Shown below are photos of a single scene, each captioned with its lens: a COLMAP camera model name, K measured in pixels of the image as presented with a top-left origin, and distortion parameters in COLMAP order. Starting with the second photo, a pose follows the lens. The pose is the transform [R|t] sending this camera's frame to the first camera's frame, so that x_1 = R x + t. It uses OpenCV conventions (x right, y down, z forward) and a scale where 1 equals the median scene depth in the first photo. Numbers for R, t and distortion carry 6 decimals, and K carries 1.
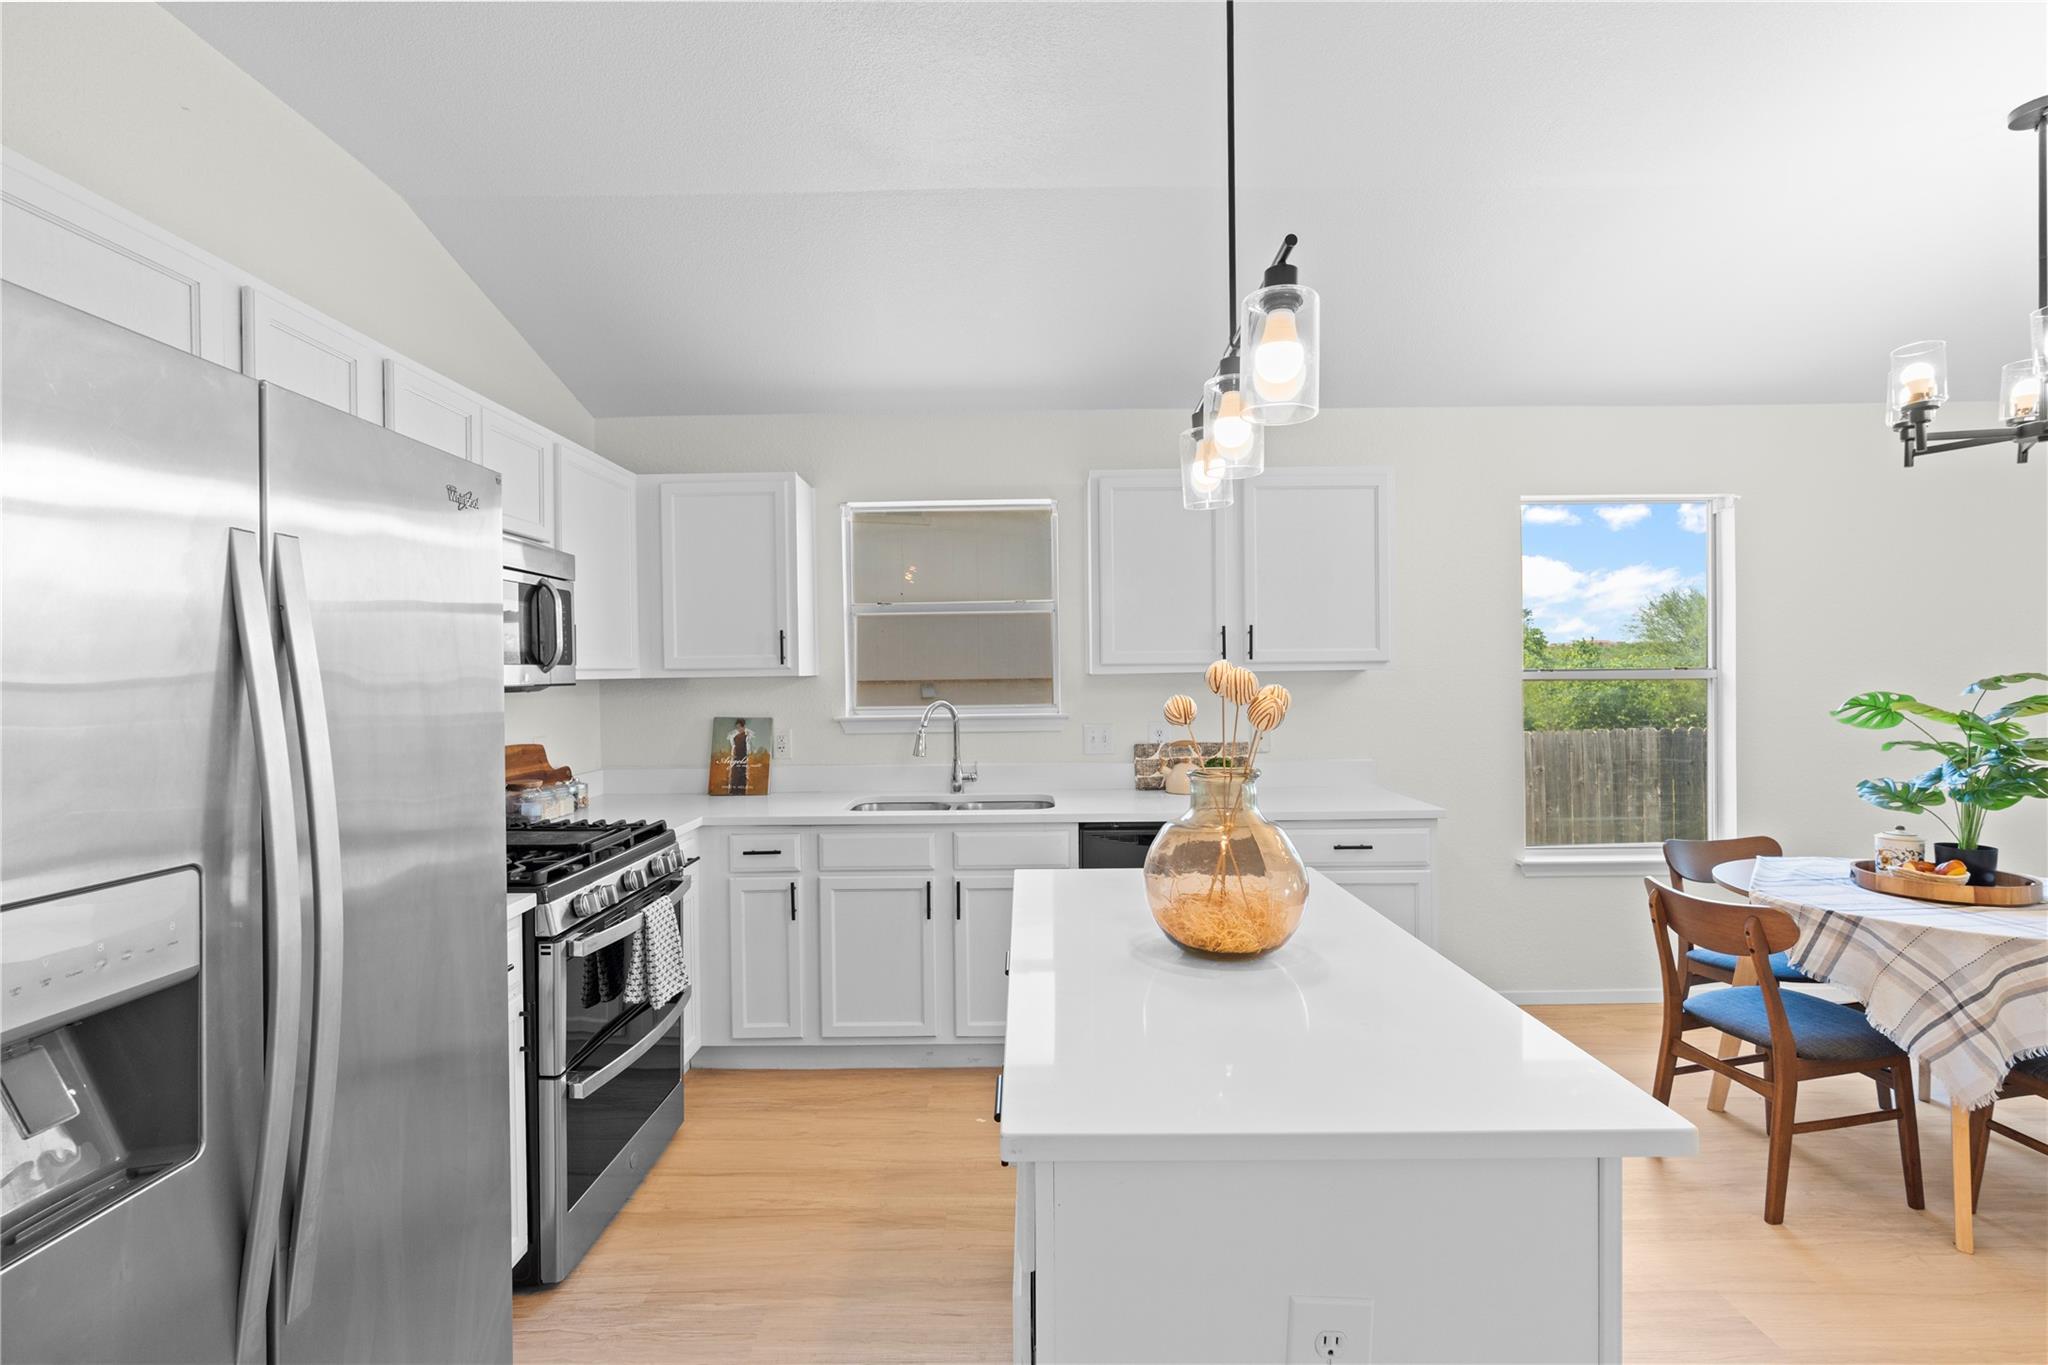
lens RADIAL K [[928.3, 0, 1013.9], [0, 928.3, 676.8], [0, 0, 1]] dist [-0.000487, 0.000886]
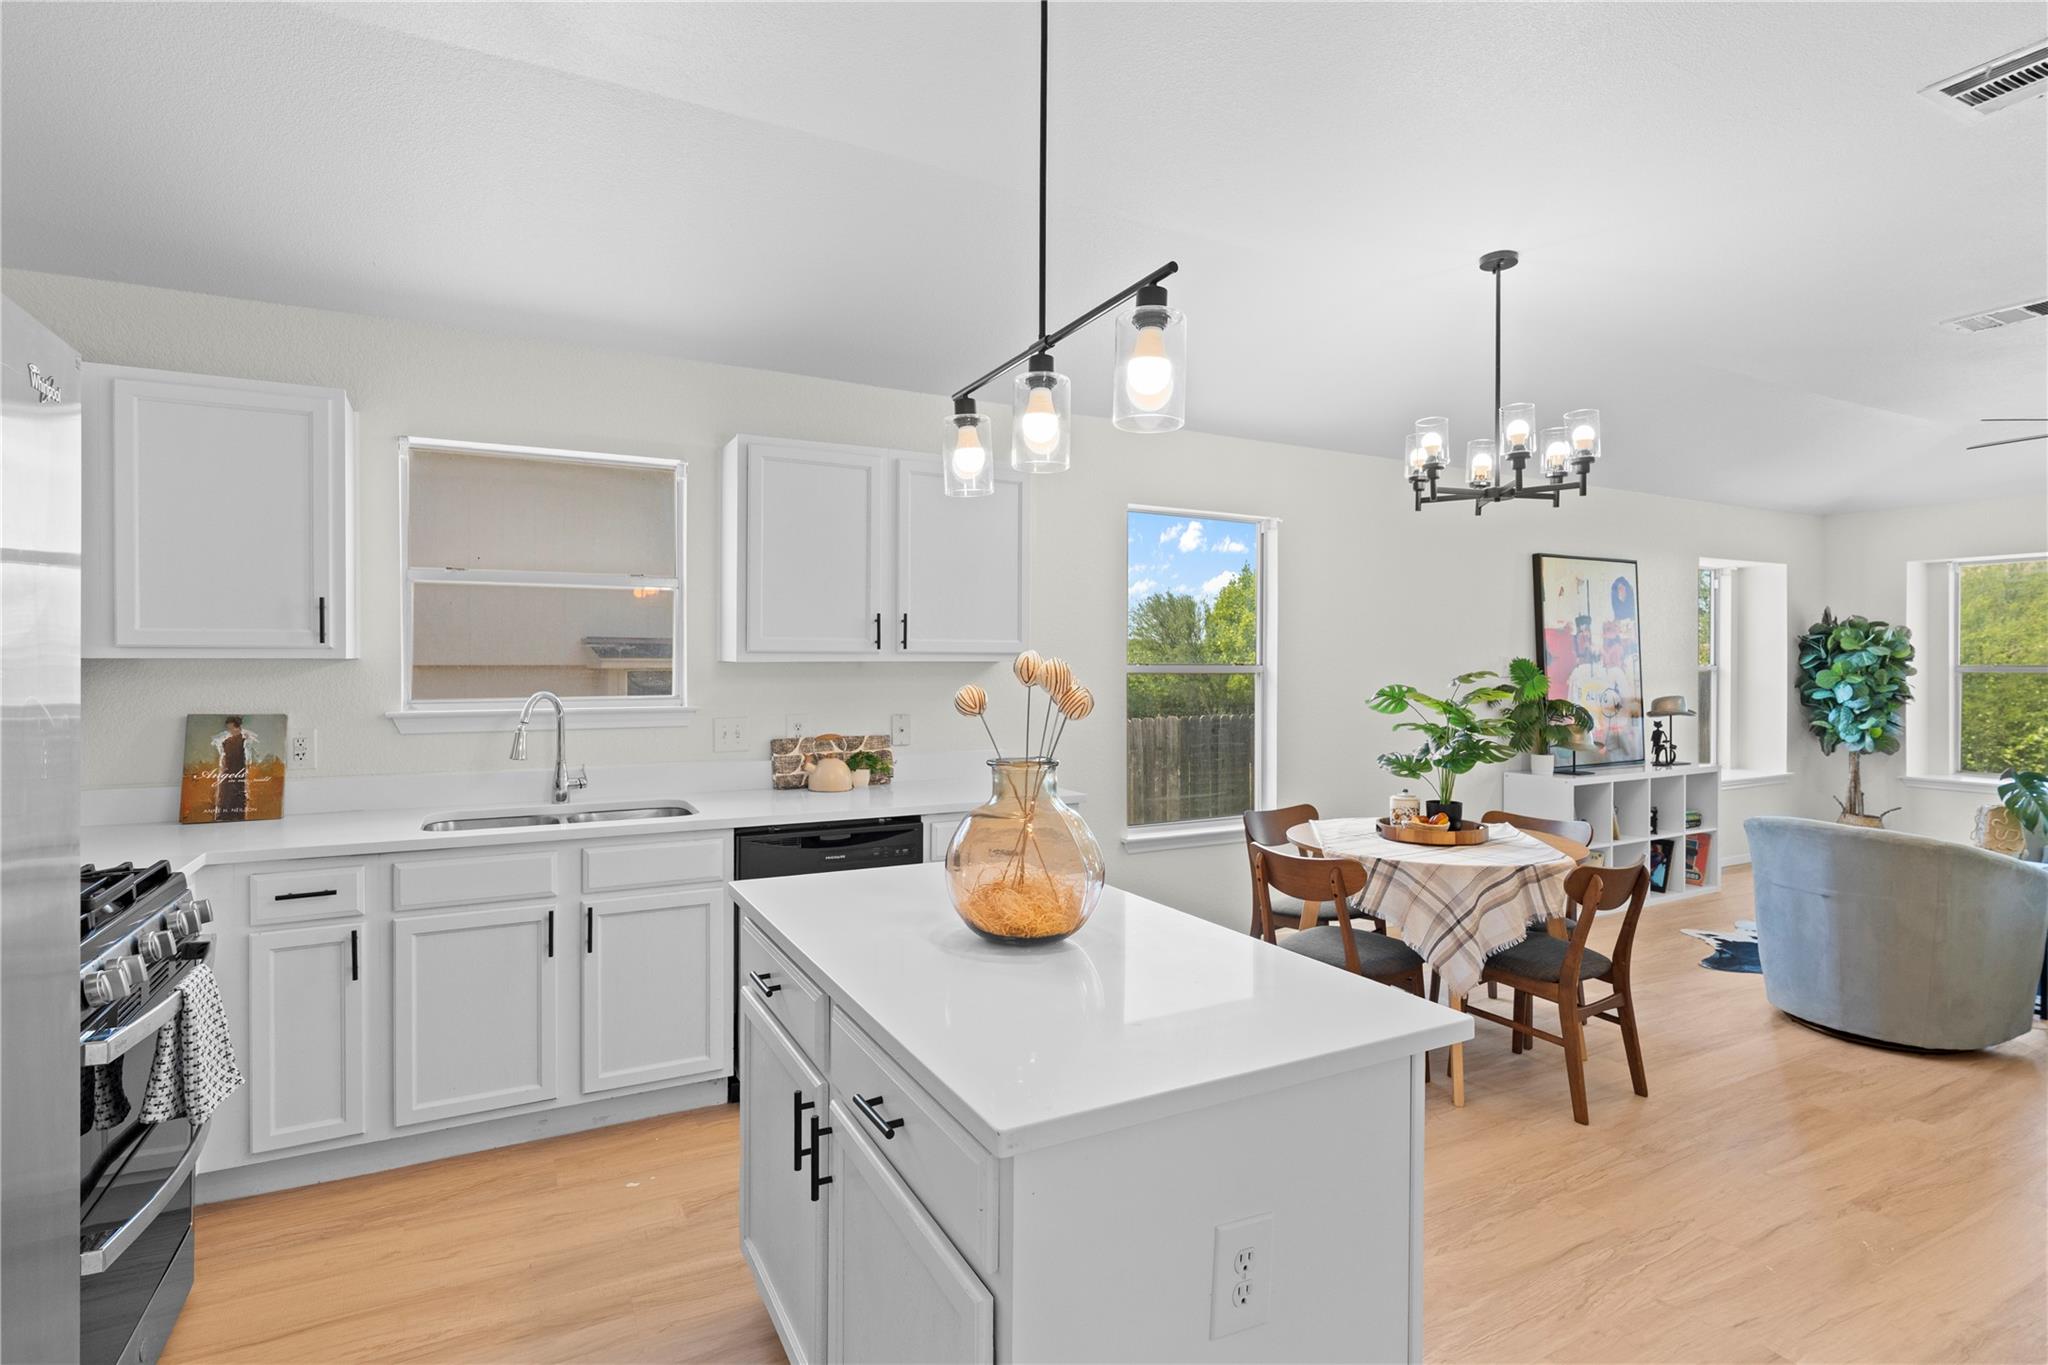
lens RADIAL K [[1013.8, 0, 1017.2], [0, 1013.8, 660.9], [0, 0, 1]] dist [-0.012263, 0.013322]
pose [[0.882199, 0.014851, 0.470643, -0.153860], [-0.012194, 0.999888, -0.008694, 0.001561], [-0.470720, 0.001931, 0.882281, 0.014434]]
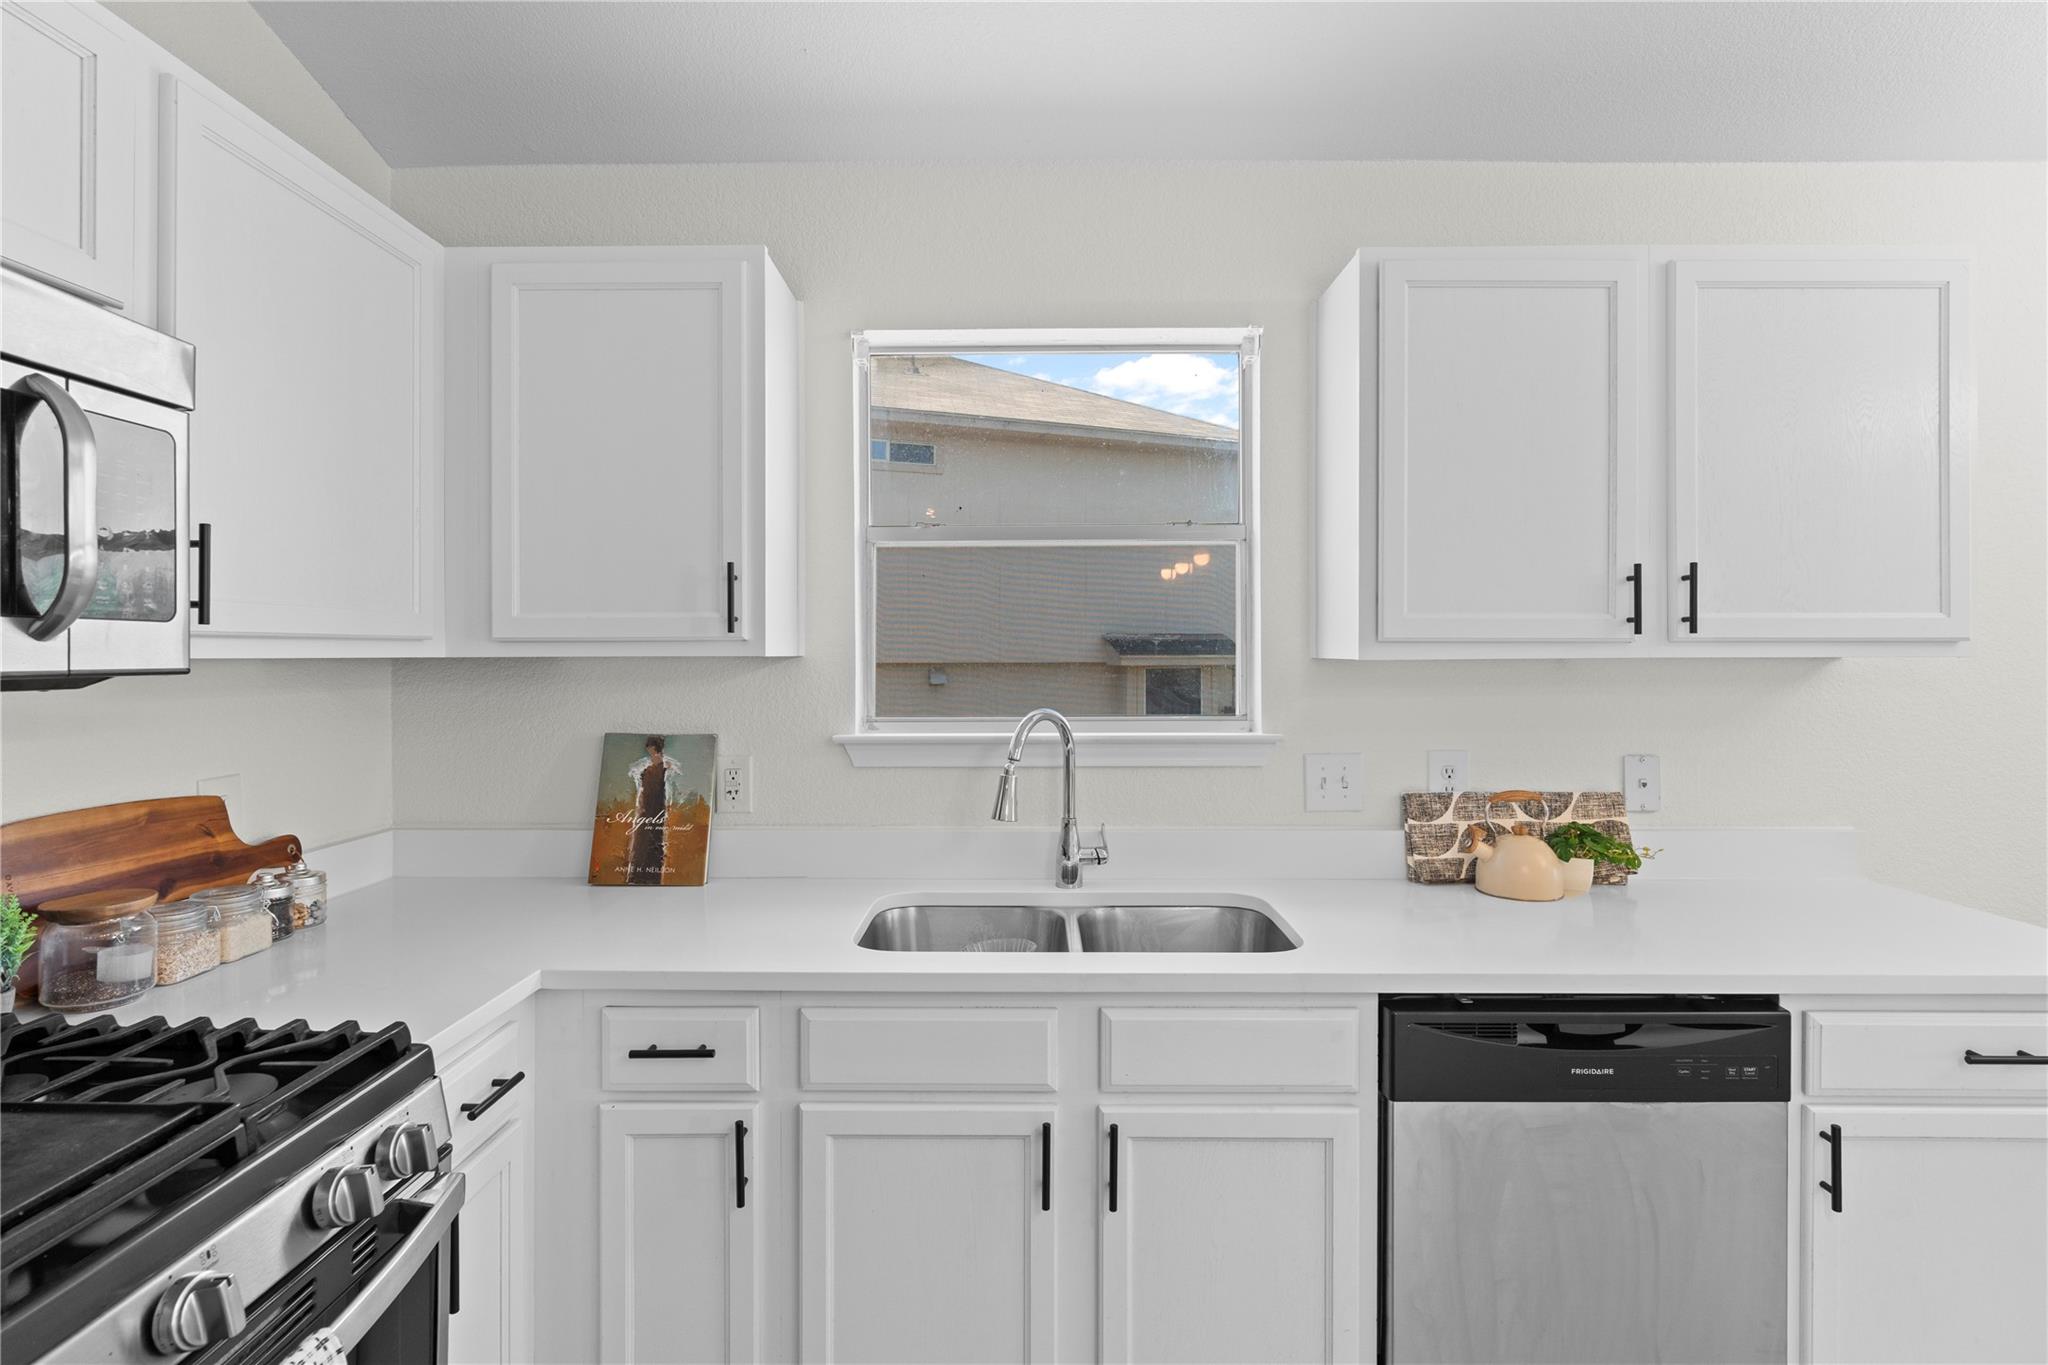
lens RADIAL K [[1013.8, 0, 1017.2], [0, 1013.8, 660.9], [0, 0, 1]] dist [-0.012263, 0.013322]
pose [[0.999923, 0.012102, -0.002823, -0.107989], [-0.012101, 0.999927, 0.000334, -0.000278], [0.002827, -0.000299, 0.999996, 0.520953]]
